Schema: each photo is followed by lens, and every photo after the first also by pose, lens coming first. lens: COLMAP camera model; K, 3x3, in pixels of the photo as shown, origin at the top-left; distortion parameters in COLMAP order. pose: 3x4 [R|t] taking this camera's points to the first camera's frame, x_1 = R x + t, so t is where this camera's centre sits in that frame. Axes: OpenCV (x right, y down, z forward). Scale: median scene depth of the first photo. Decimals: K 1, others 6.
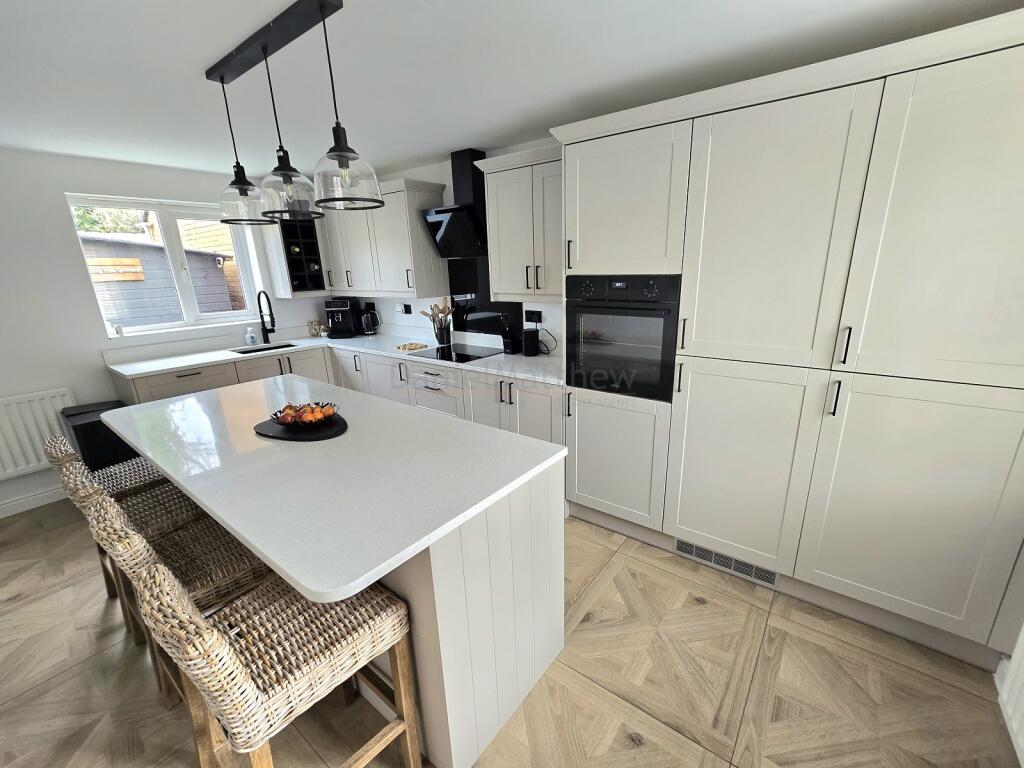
lens RADIAL K [[428.2, 0, 517.3], [0, 428.2, 396.9], [0, 0, 1]] dist [-0.013702, -0.000241]
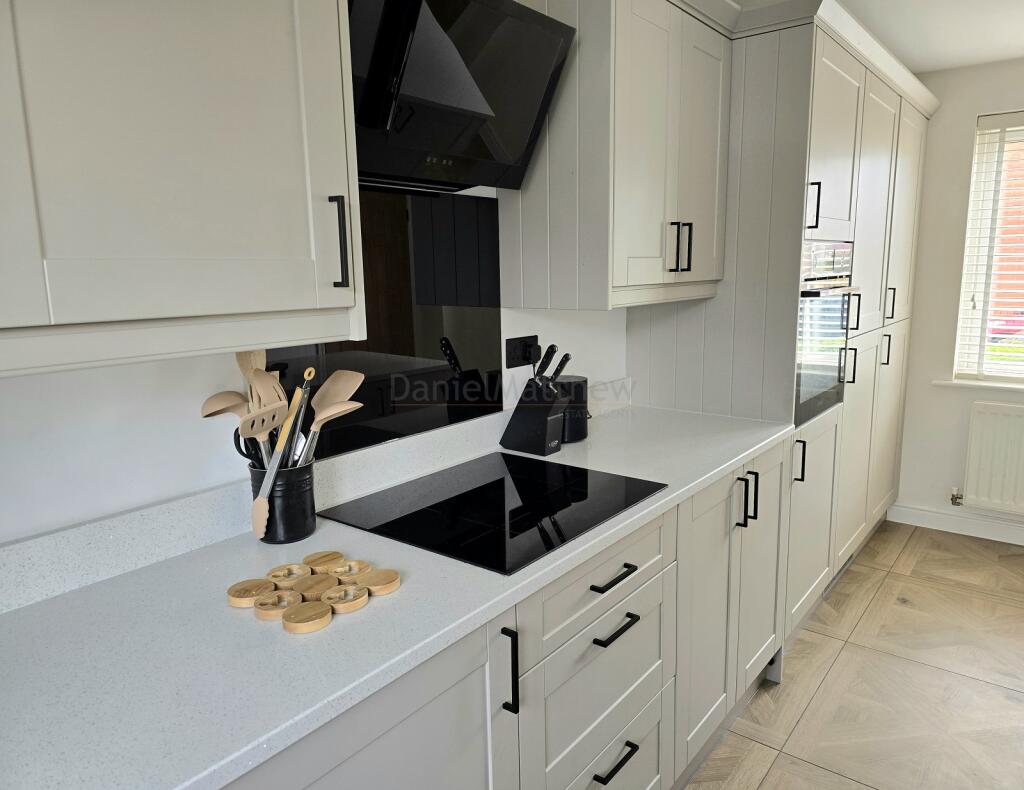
lens RADIAL K [[711.8, 0, 531.6], [0, 711.8, 394.3], [0, 0, 1]] dist [0.040162, -0.001132]
pose [[0.002368, -0.158705, 0.987323, -0.640489], [0.305955, 0.940094, 0.150380, -0.251032], [-0.952043, 0.301721, 0.050783, 0.985314]]
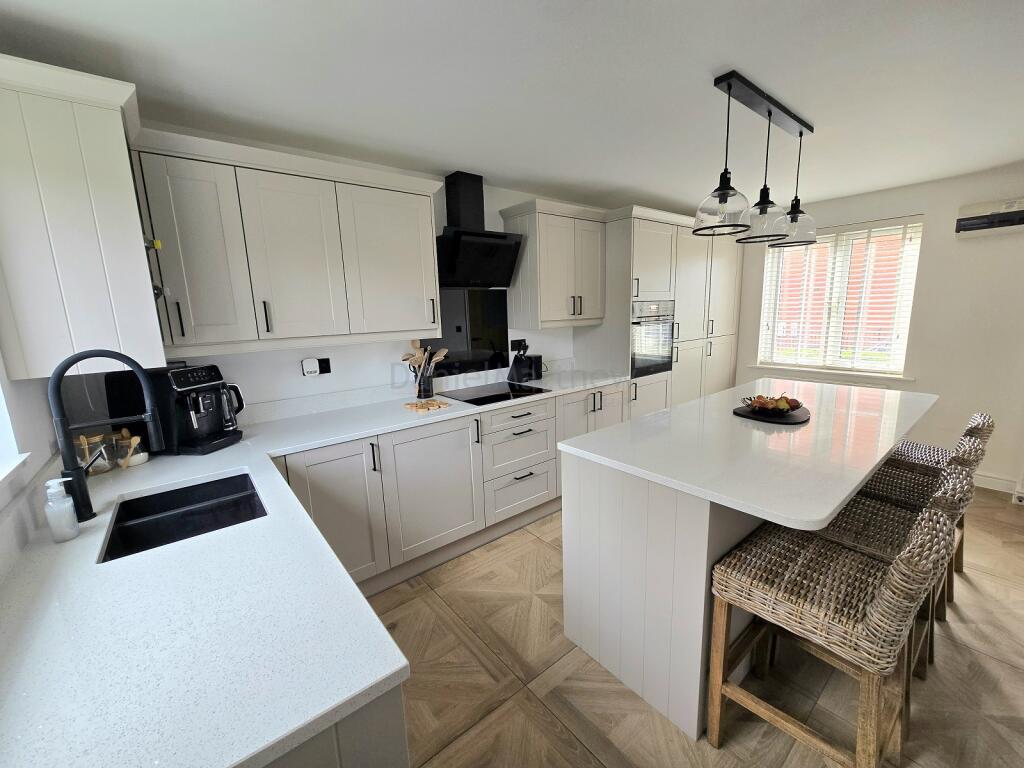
lens RADIAL K [[424.0, 0, 517.8], [0, 424.0, 385.5], [0, 0, 1]] dist [-0.000745, 0.000193]
pose [[0.231391, -0.165090, 0.958751, -1.014789], [0.308216, 0.947171, 0.088709, -0.189162], [-0.922747, 0.274976, 0.270050, 0.753971]]
